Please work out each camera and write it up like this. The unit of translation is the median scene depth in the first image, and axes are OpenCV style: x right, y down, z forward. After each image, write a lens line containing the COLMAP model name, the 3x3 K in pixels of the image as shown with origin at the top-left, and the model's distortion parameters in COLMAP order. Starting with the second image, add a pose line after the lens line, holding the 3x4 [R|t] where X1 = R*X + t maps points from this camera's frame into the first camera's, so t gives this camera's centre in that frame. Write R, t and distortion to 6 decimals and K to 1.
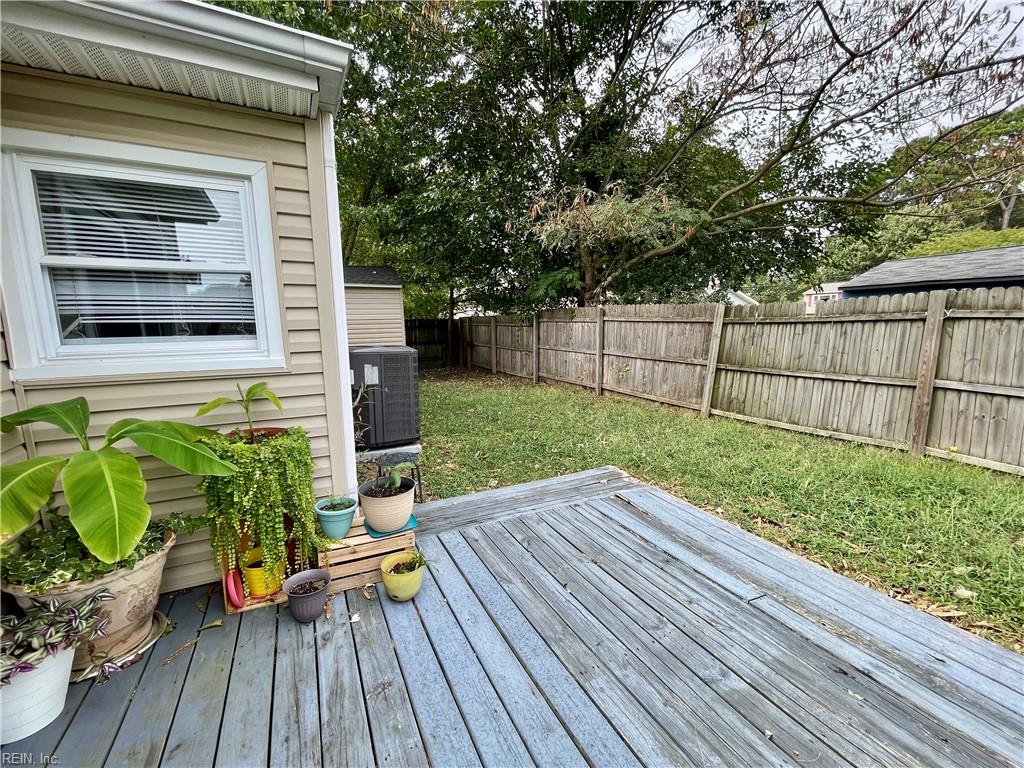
lens RADIAL K [[413.8, 0, 509.0], [0, 413.8, 388.5], [0, 0, 1]] dist [-0.001873, 0.000494]
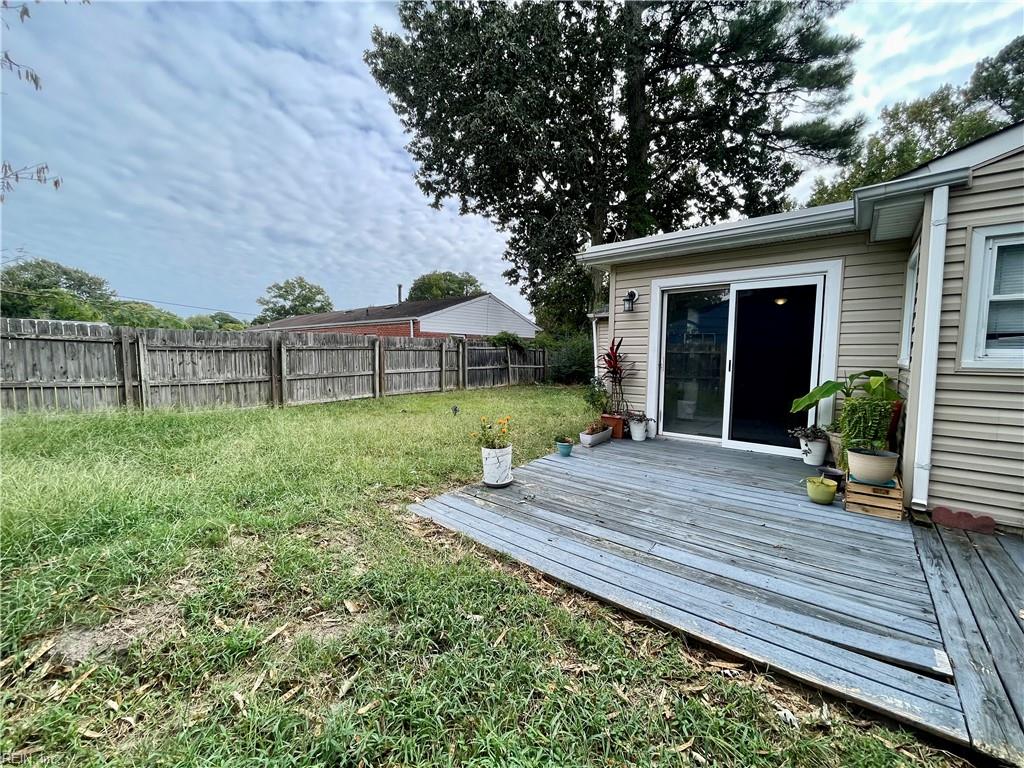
lens RADIAL K [[413.8, 0, 511.6], [0, 413.8, 383.4], [0, 0, 1]] dist [-0.001873, 0.000494]
pose [[-0.918268, 0.033909, -0.394504, 1.323380], [-0.061238, 0.972177, 0.226103, -0.221640], [0.391194, 0.231782, -0.890643, 1.647818]]
